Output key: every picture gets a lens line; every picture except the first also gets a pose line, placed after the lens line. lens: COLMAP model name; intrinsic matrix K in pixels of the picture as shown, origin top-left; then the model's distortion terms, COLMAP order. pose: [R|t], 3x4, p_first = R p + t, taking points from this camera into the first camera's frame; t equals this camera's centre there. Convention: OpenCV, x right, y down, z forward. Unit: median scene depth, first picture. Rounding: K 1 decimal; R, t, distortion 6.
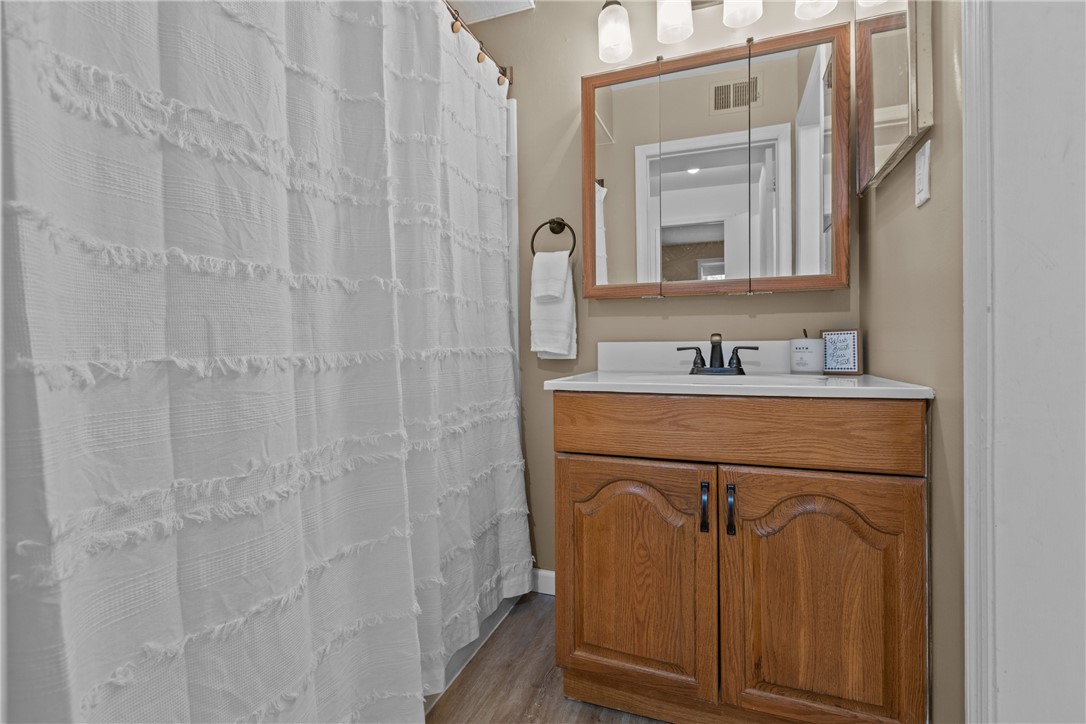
lens RADIAL K [[492.3, 0, 546.8], [0, 492.3, 350.3], [0, 0, 1]] dist [-0.002544, -0.000292]
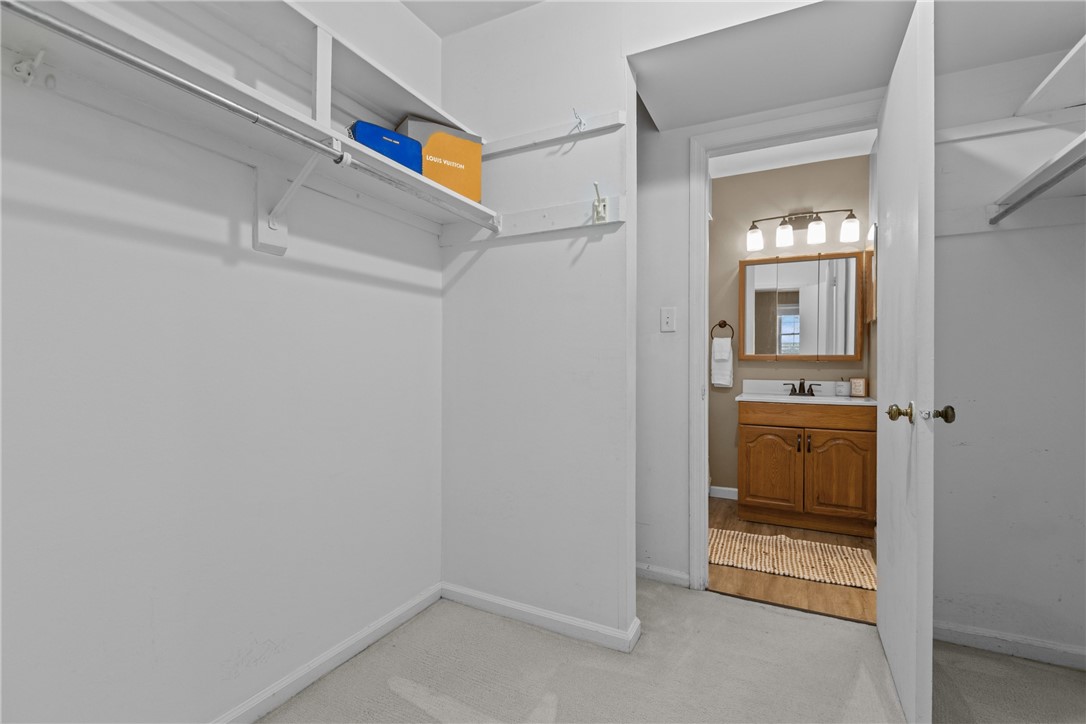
lens RADIAL K [[494.6, 0, 545.9], [0, 494.6, 367.5], [0, 0, 1]] dist [0.001707, 0.000137]
pose [[0.993314, 0.012428, -0.114775, -0.806493], [-0.011604, 0.999902, 0.007842, -0.121727], [0.114861, -0.006458, 0.993361, -1.997270]]
